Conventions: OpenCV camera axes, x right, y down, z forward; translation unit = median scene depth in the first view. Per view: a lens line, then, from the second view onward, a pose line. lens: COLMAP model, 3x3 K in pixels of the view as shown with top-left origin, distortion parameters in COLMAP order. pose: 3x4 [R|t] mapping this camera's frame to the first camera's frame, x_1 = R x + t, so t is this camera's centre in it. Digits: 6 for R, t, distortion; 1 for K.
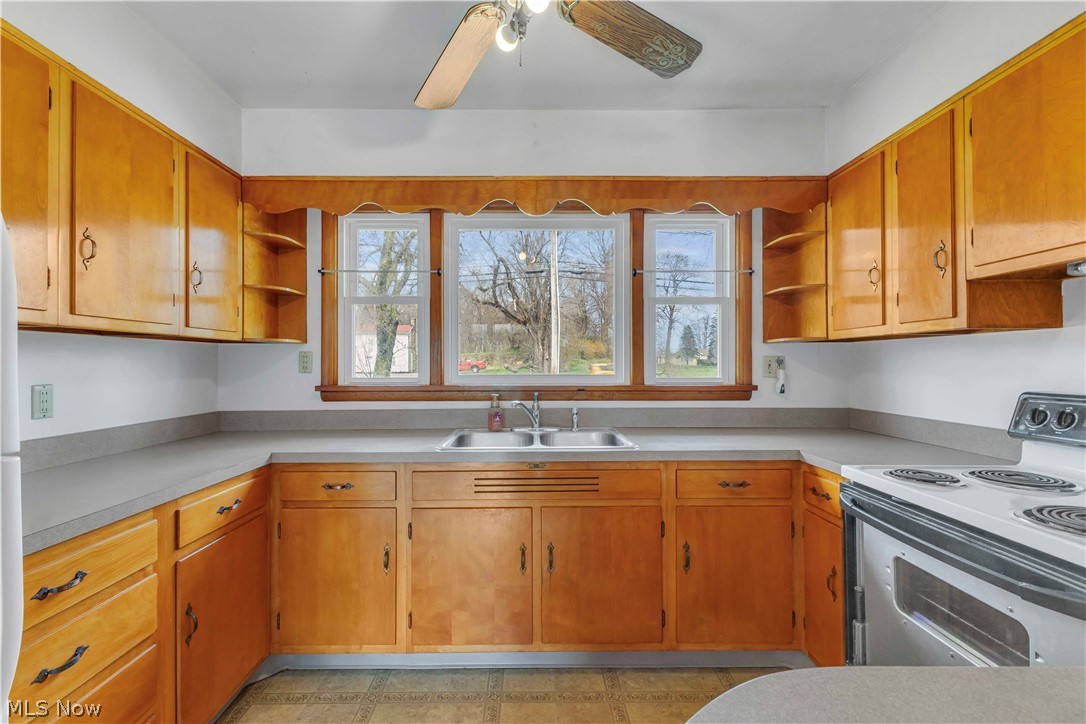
lens RADIAL K [[472.6, 0, 539.3], [0, 472.6, 359.0], [0, 0, 1]] dist [0.004655, -0.000787]
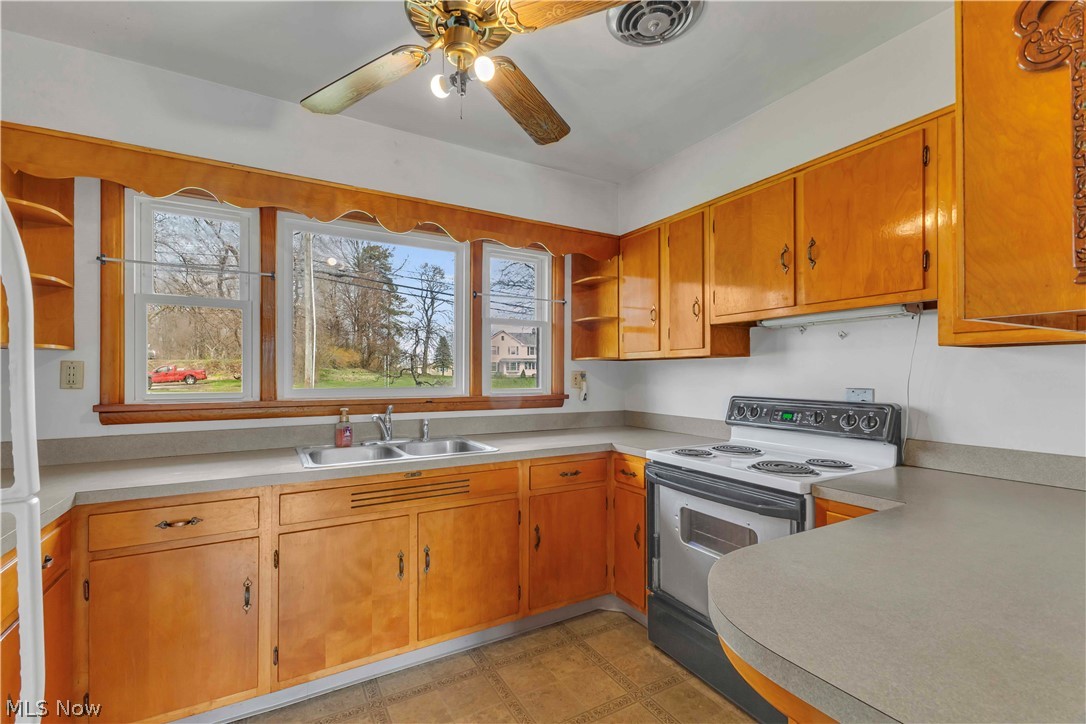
lens RADIAL K [[472.6, 0, 547.4], [0, 472.6, 370.8], [0, 0, 1]] dist [0.004655, -0.000787]
pose [[0.867124, 0.007318, 0.498038, -0.272393], [-0.009025, 0.999959, 0.001021, -0.009646], [-0.498010, -0.005380, 0.867155, -0.061831]]
